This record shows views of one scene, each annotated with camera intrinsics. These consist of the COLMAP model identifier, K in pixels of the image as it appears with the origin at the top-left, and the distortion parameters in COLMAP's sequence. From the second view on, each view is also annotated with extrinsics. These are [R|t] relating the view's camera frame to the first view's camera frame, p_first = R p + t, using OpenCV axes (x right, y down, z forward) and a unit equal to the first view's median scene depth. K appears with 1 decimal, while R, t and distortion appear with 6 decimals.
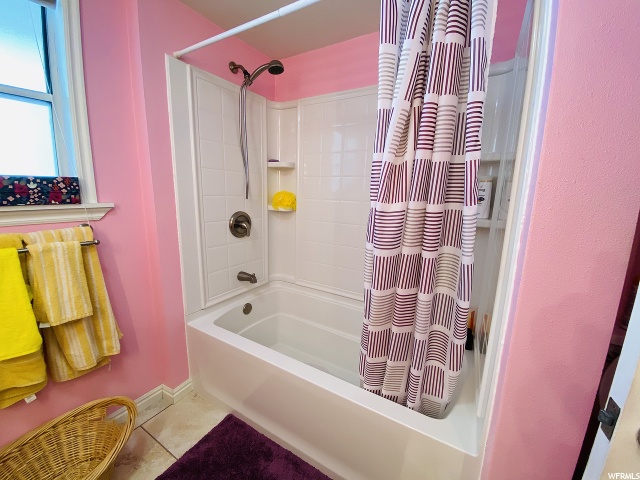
lens RADIAL K [[259.1, 0, 317.6], [0, 259.1, 240.6], [0, 0, 1]] dist [-0.015986, -0.005216]
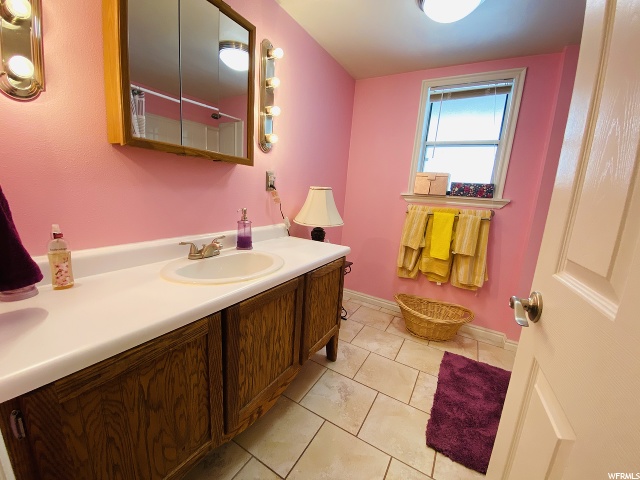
lens RADIAL K [[259.1, 0, 318.4], [0, 259.1, 237.7], [0, 0, 1]] dist [-0.015986, -0.005216]
pose [[-0.011707, 0.140283, -0.990042, 0.962249], [-0.244897, 0.959554, 0.138859, 0.178425], [0.969478, 0.244084, 0.023121, -0.168827]]
